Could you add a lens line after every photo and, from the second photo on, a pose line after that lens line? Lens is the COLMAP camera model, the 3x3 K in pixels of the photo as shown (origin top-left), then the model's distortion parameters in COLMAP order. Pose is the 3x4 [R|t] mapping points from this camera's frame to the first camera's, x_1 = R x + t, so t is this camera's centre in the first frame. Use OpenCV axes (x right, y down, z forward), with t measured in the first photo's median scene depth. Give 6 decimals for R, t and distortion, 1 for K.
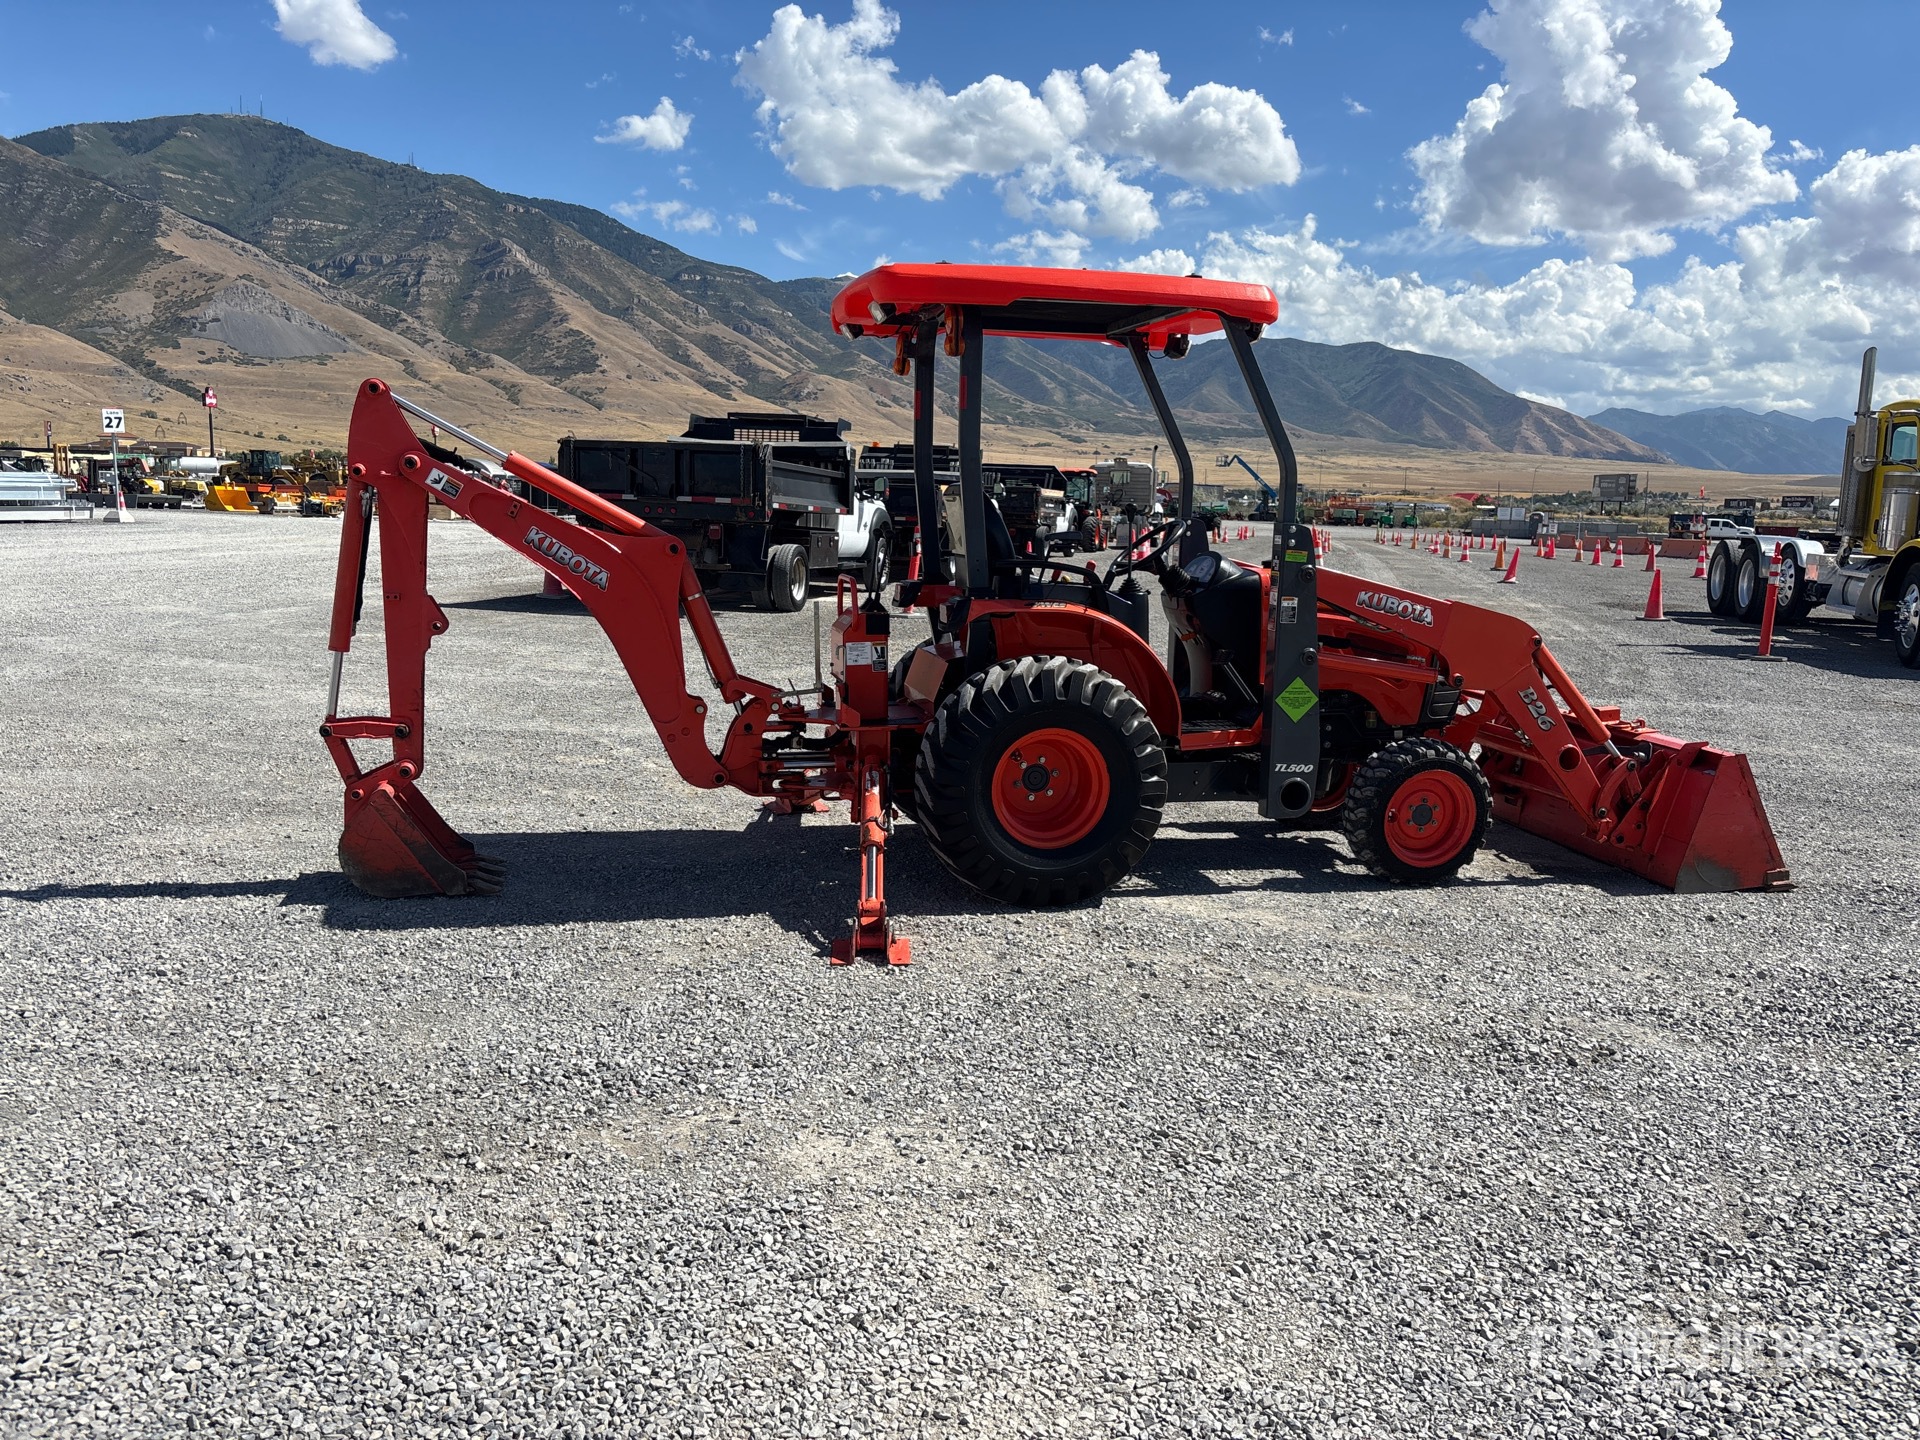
lens RADIAL K [[1497.3, 0, 961.3], [0, 1497.3, 743.7], [0, 0, 1]] dist [0.066233, -0.096604]
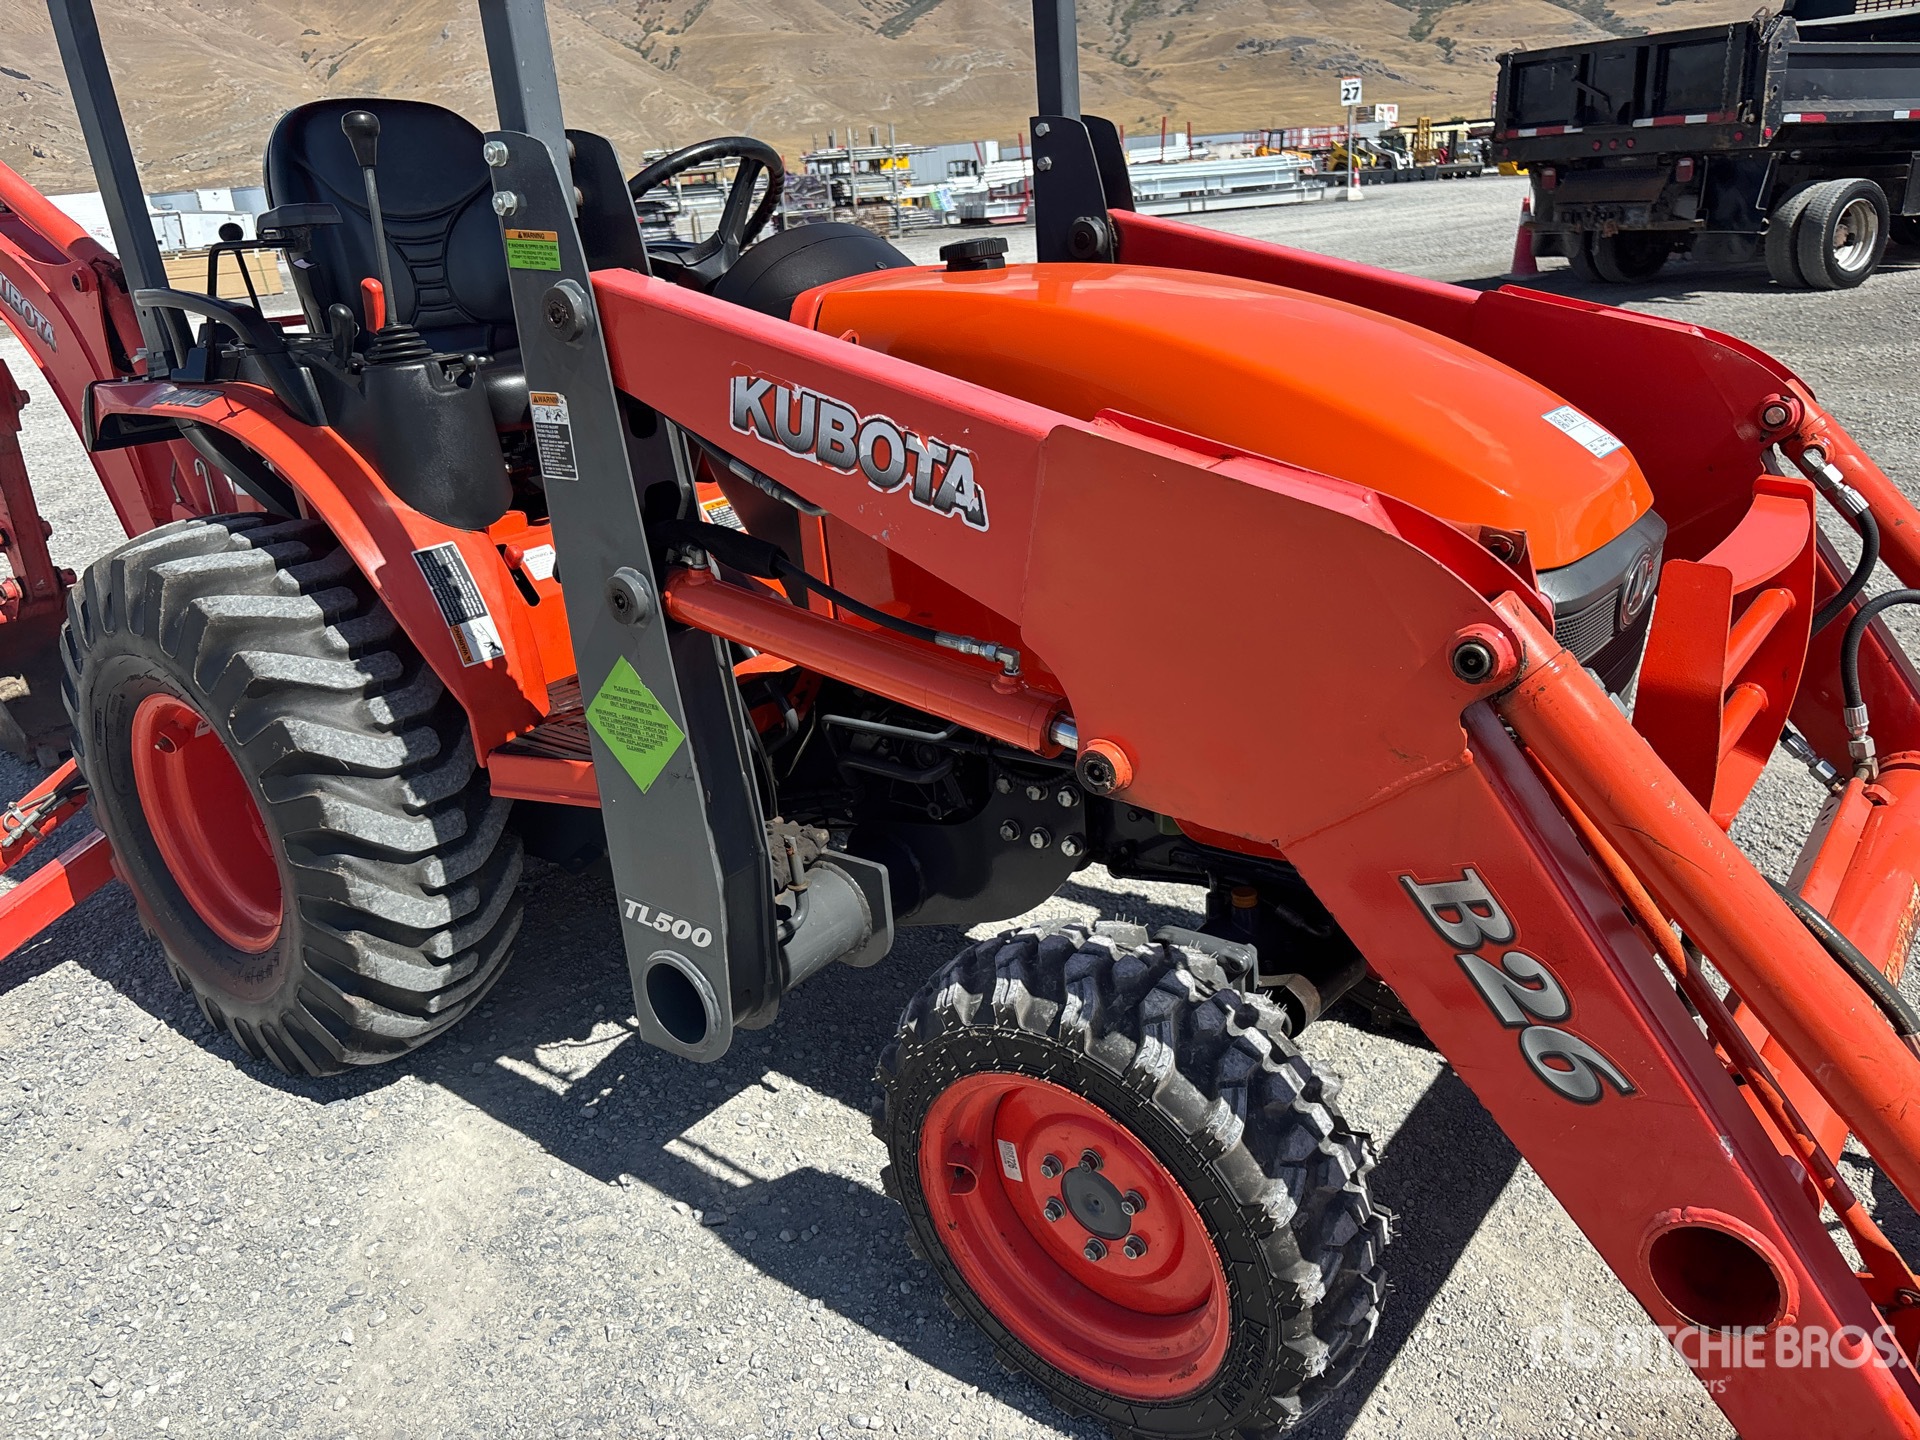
lens RADIAL K [[1483.0, 0, 930.3], [0, 1483.0, 721.9], [0, 0, 1]] dist [0.005374, 0.000184]
pose [[0.611295, 0.198206, -0.766180, 0.147609], [-0.037674, 0.974320, 0.221992, -0.029936], [0.790505, -0.106838, 0.603065, 0.254816]]
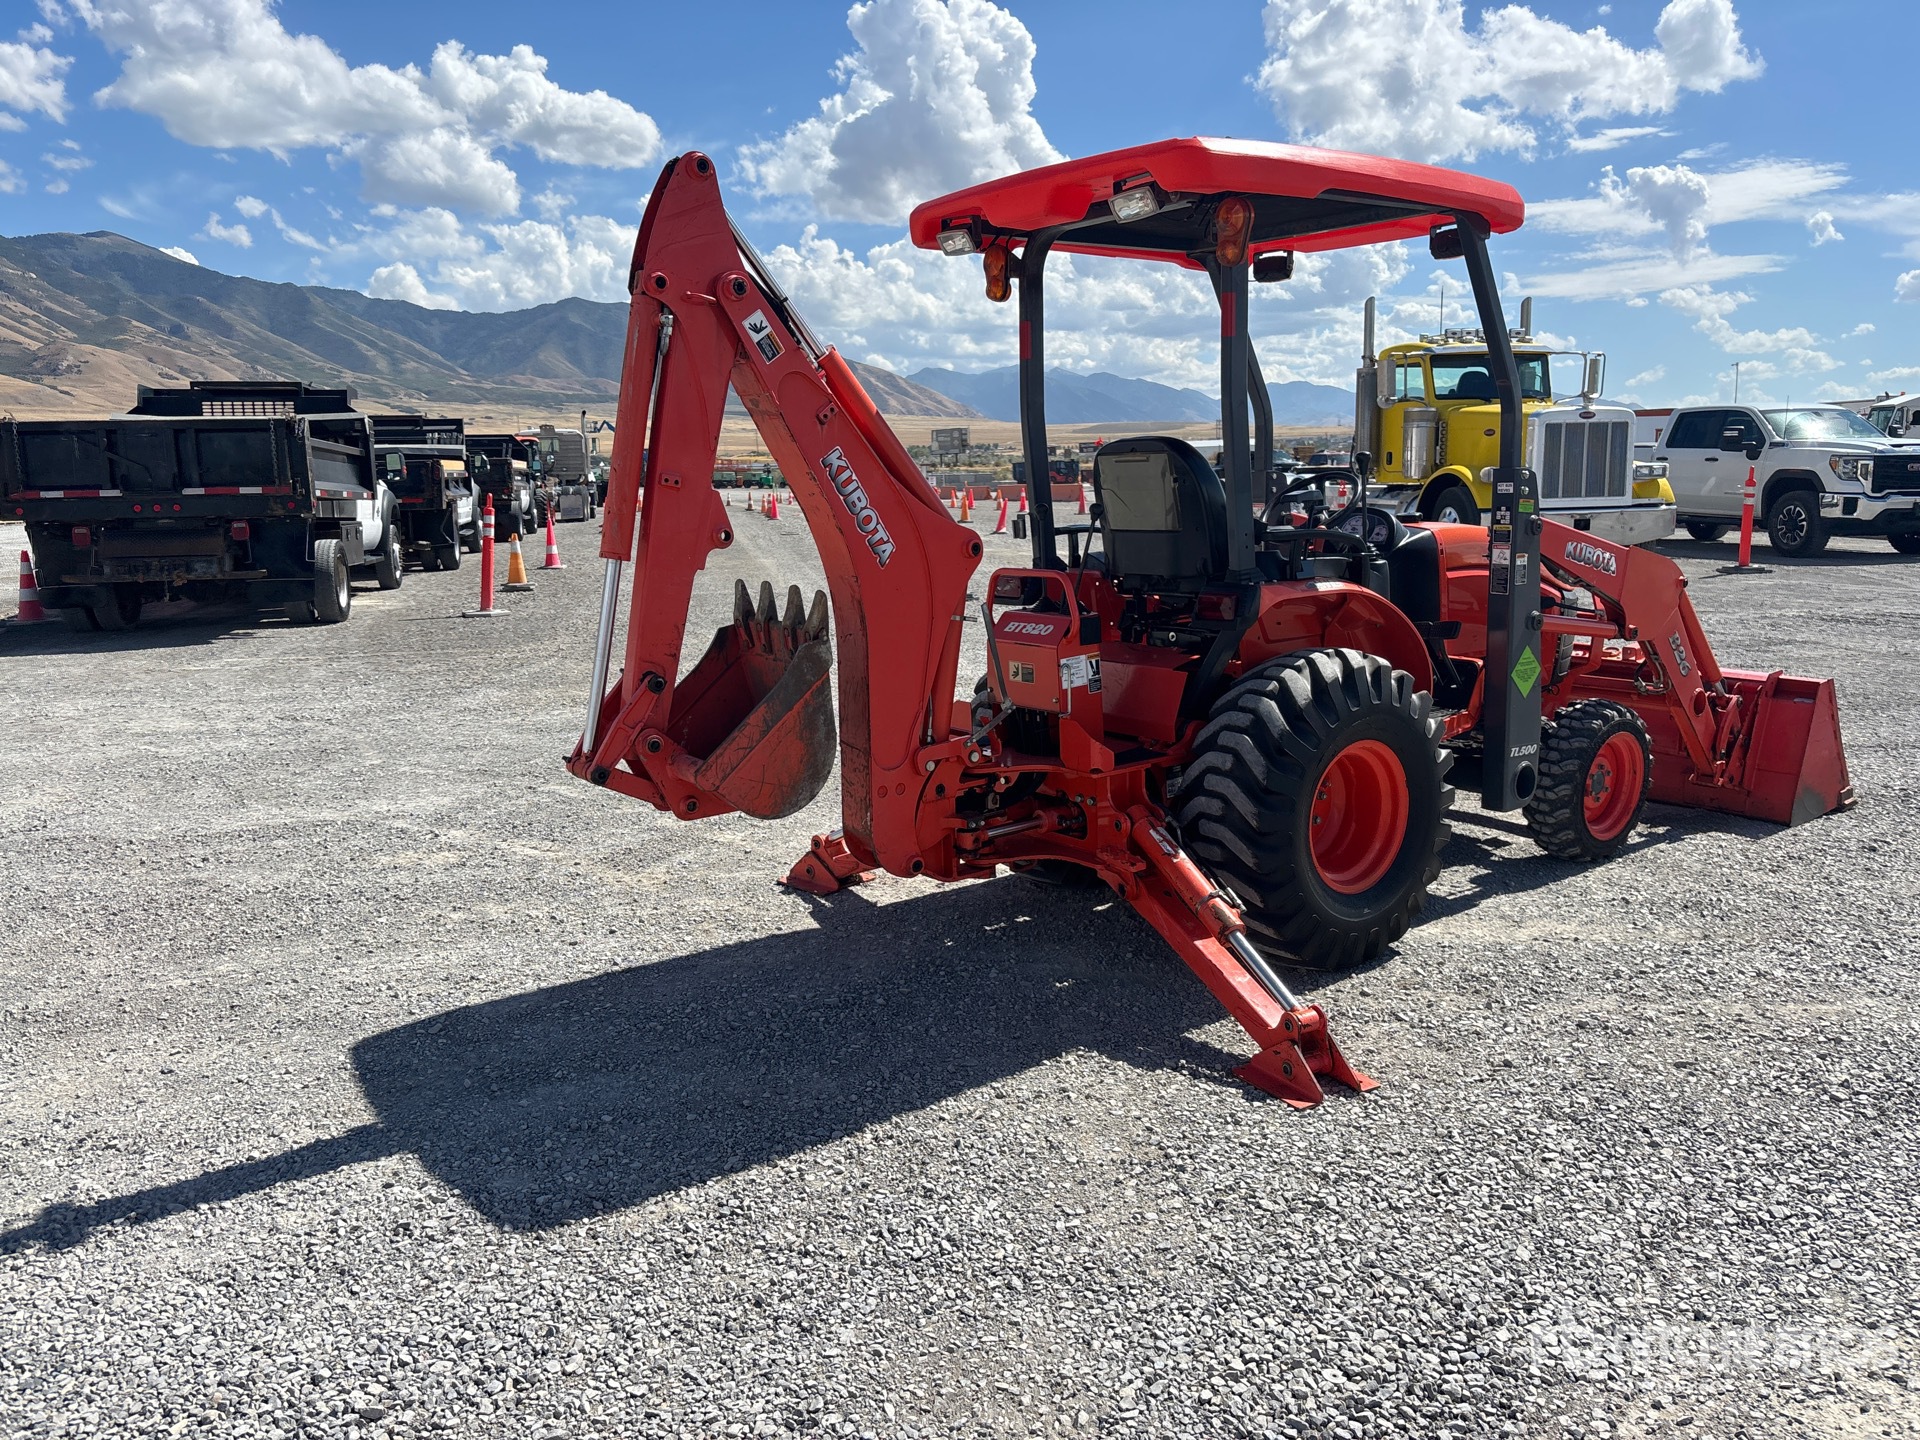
lens RADIAL K [[1485.4, 0, 963.7], [0, 1485.4, 707.2], [0, 0, 1]] dist [0.052438, -0.073252]
pose [[0.903429, -0.115326, 0.412936, -0.126314], [0.115199, 0.993020, 0.025299, -0.020167], [-0.412971, 0.024714, 0.910409, 0.103553]]
